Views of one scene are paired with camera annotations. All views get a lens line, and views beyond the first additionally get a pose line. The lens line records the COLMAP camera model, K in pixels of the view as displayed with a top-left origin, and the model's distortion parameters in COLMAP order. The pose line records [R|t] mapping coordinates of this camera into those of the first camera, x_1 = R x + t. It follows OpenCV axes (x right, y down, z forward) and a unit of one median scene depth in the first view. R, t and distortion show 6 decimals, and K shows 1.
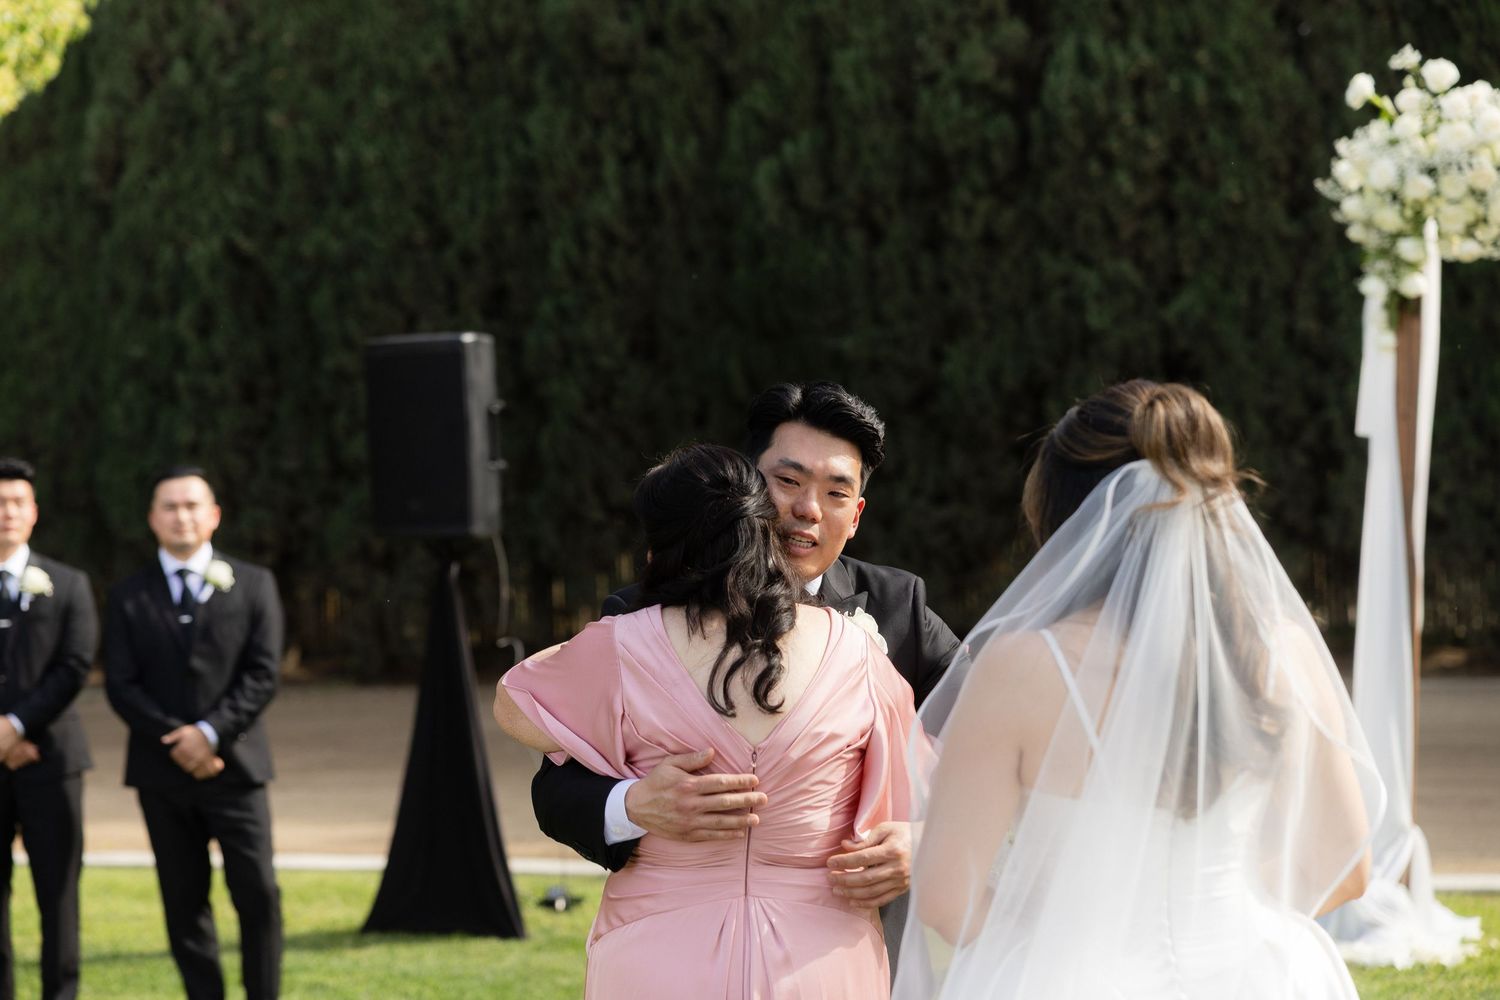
lens RADIAL K [[2880.4, 0, 720.8], [0, 2880.4, 435.9], [0, 0, 1]] dist [0.034028, 0.003495]
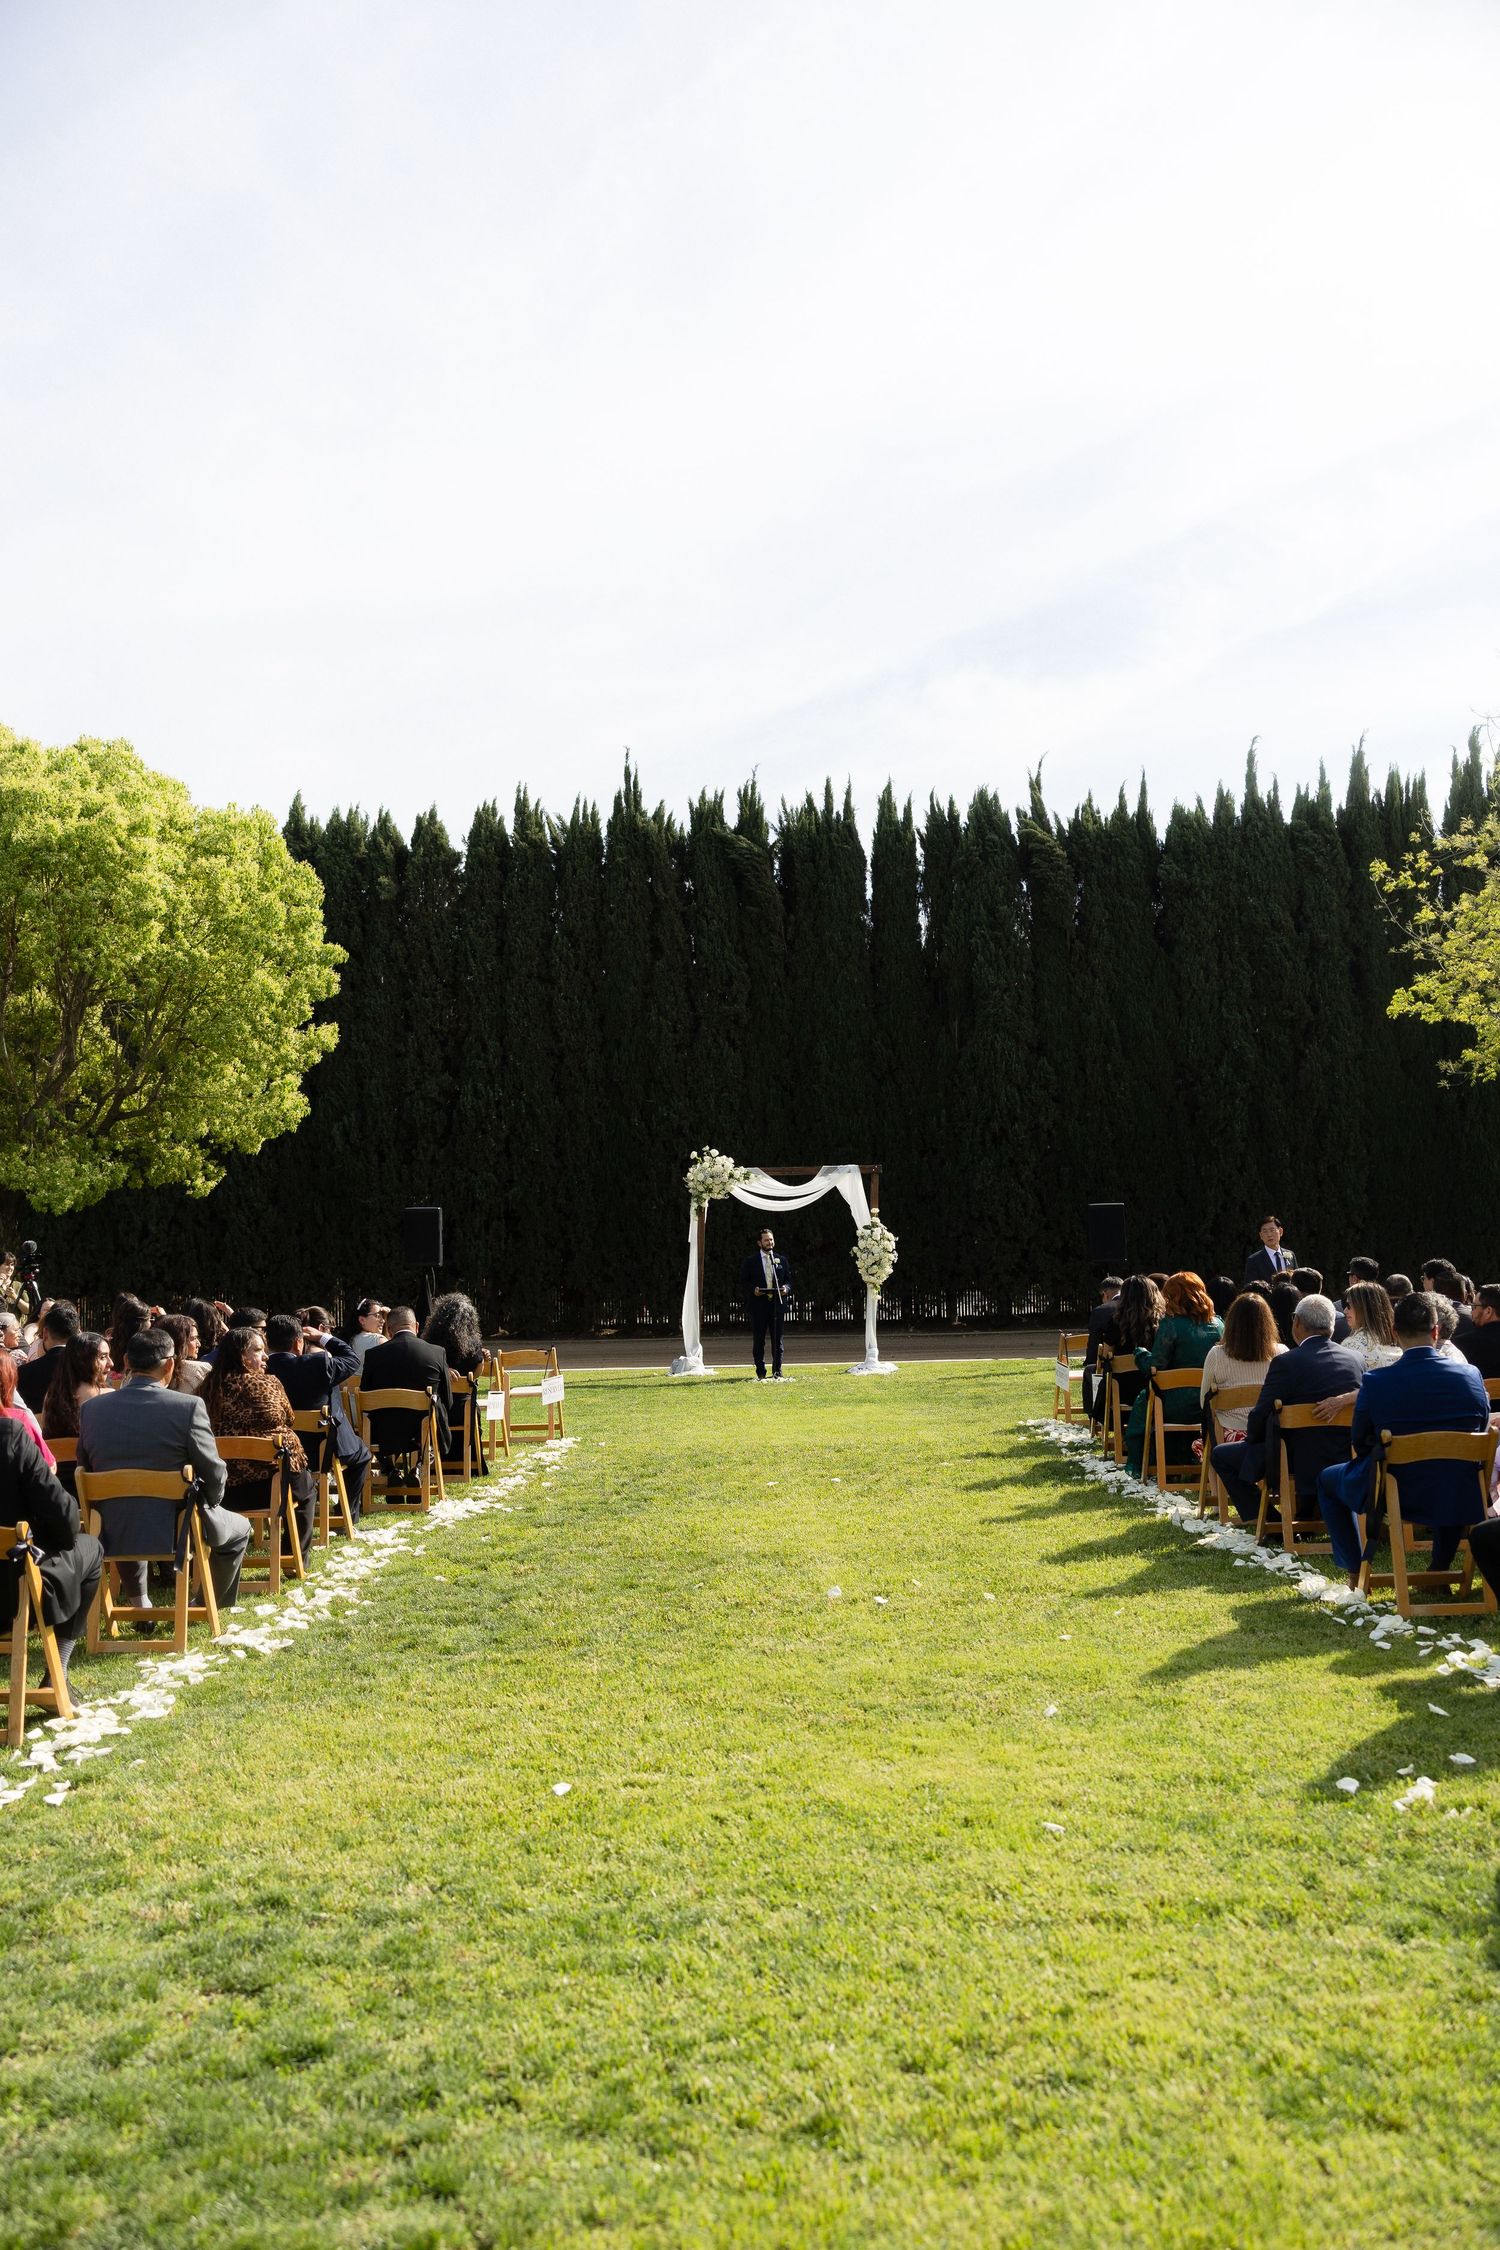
lens RADIAL K [[2006.5, 0, 723.5], [0, 2006.5, 1159.3], [0, 0, 1]] dist [-0.004030, -0.002893]
pose [[0.915457, 0.041217, 0.400301, -0.371714], [-0.023076, 0.998481, -0.050036, 0.010034], [-0.401755, 0.036568, 0.915017, -0.676683]]
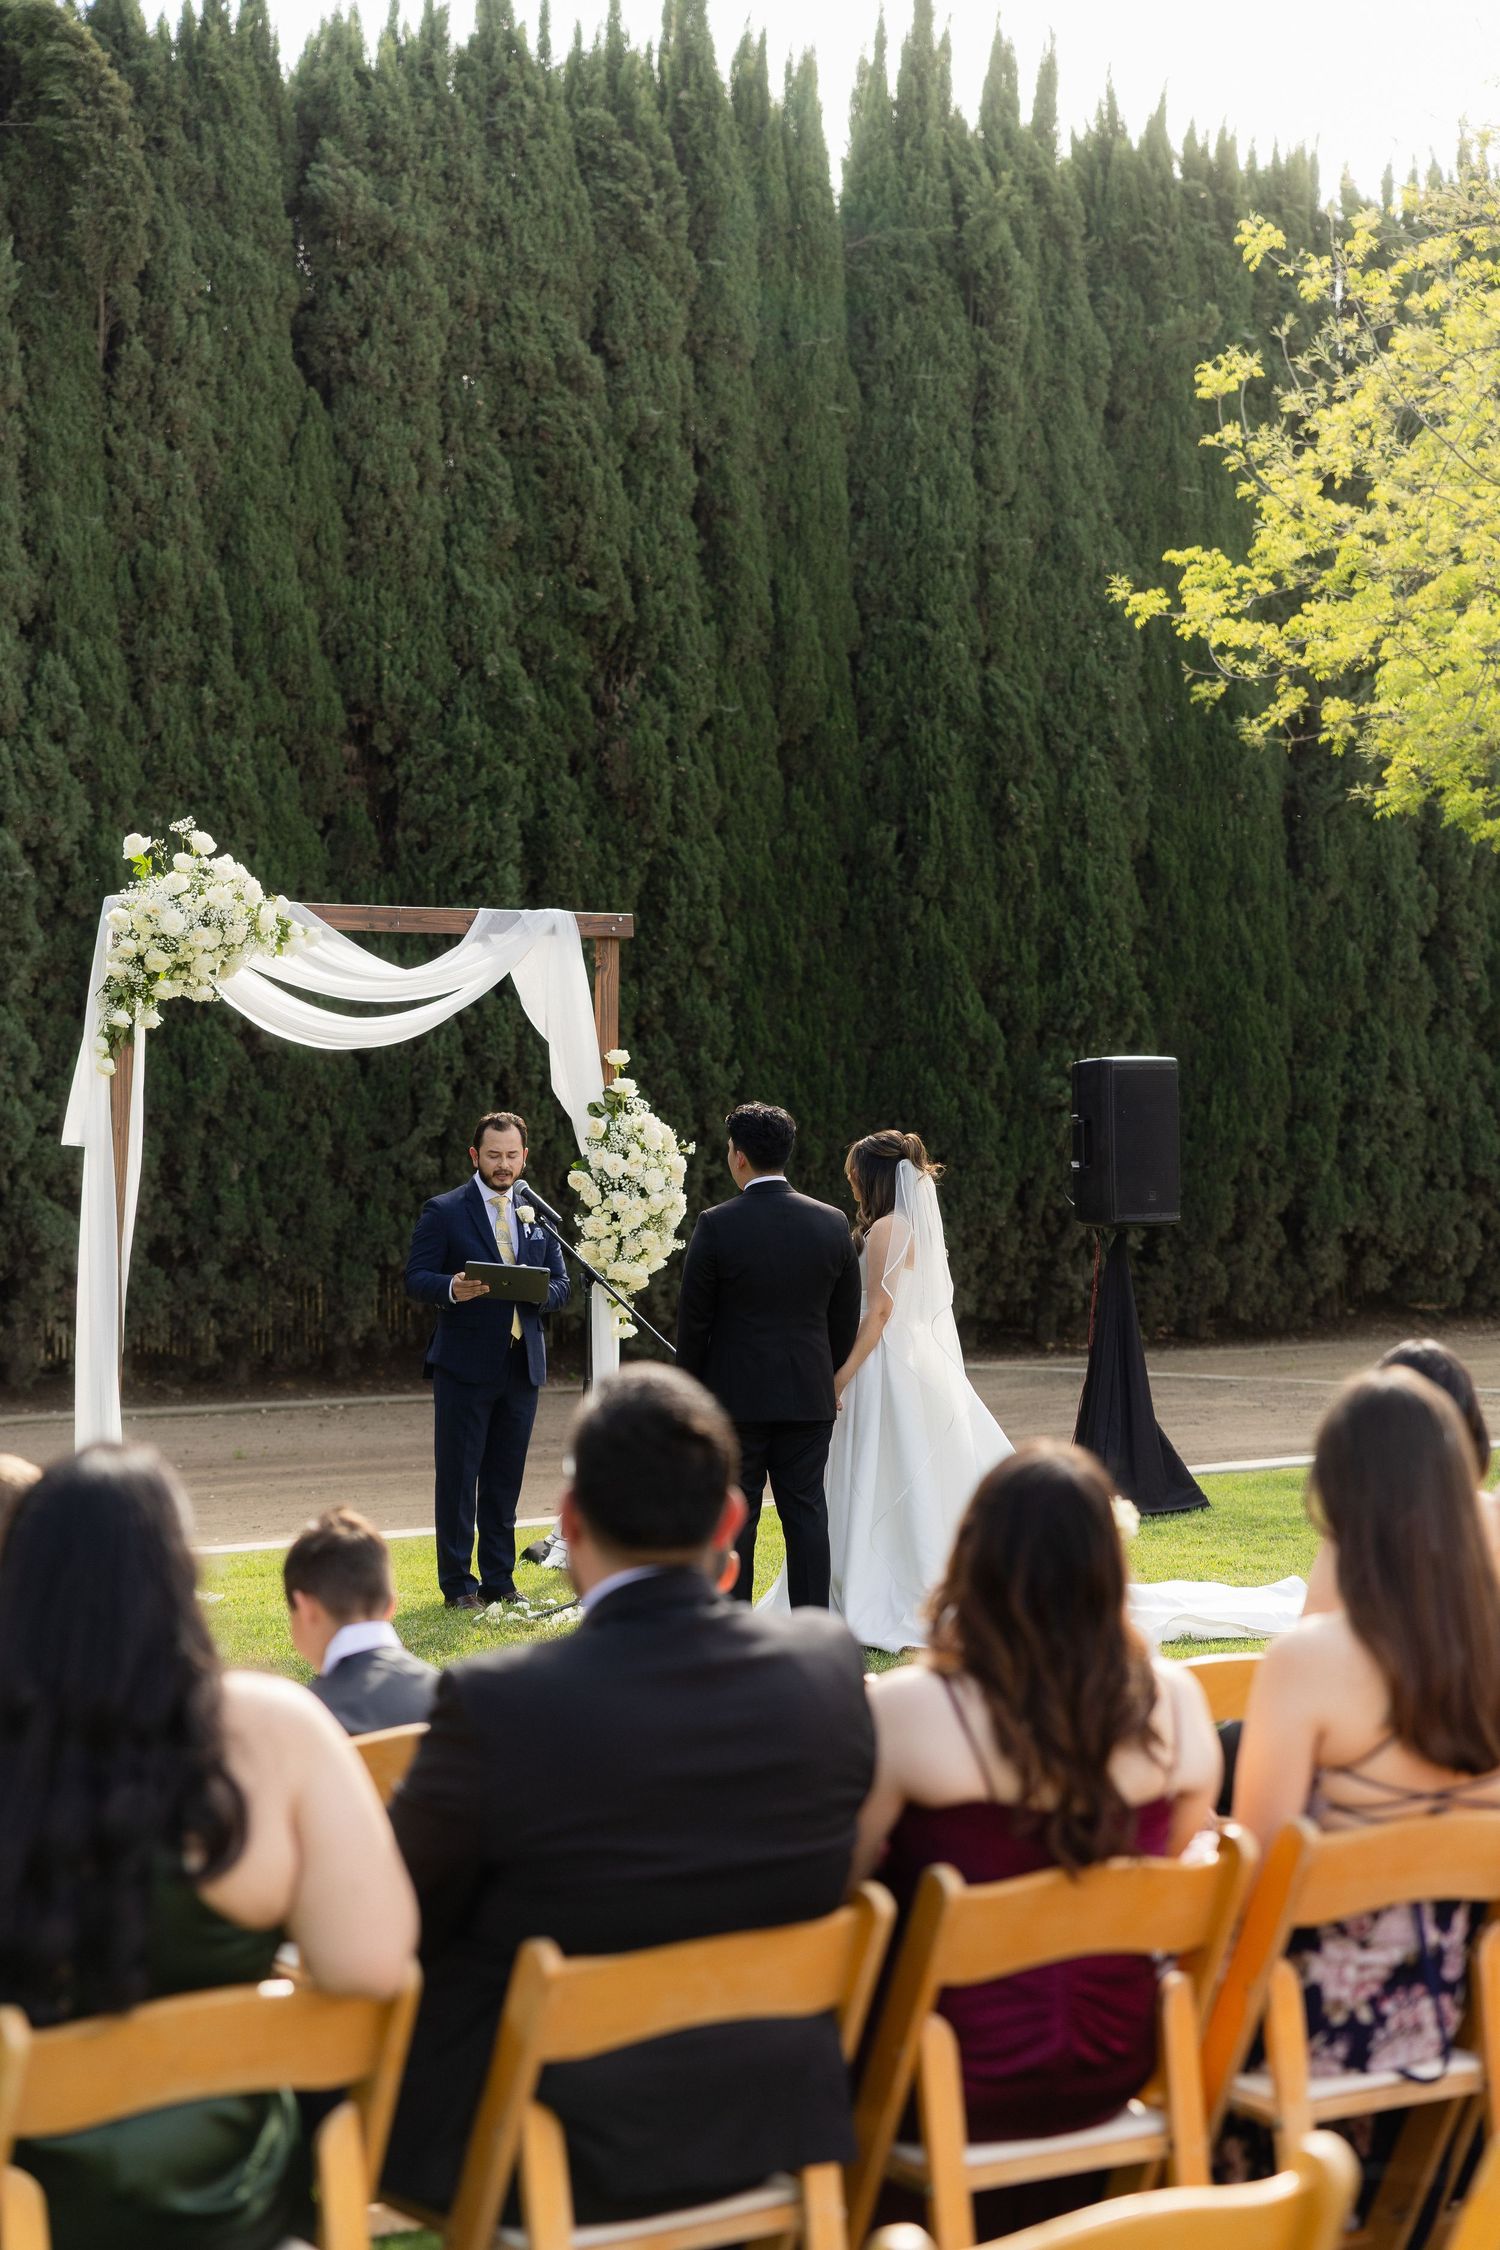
lens RADIAL K [[4320.6, 0, 756.0], [0, 4320.6, 1155.9], [0, 0, 1]] dist [0.034028, 0.003495]
pose [[0.431623, 0.039321, 0.901197, -0.531146], [-0.021145, 0.999216, -0.033471, 0.024000], [-0.901806, -0.004609, 0.432116, 0.018477]]
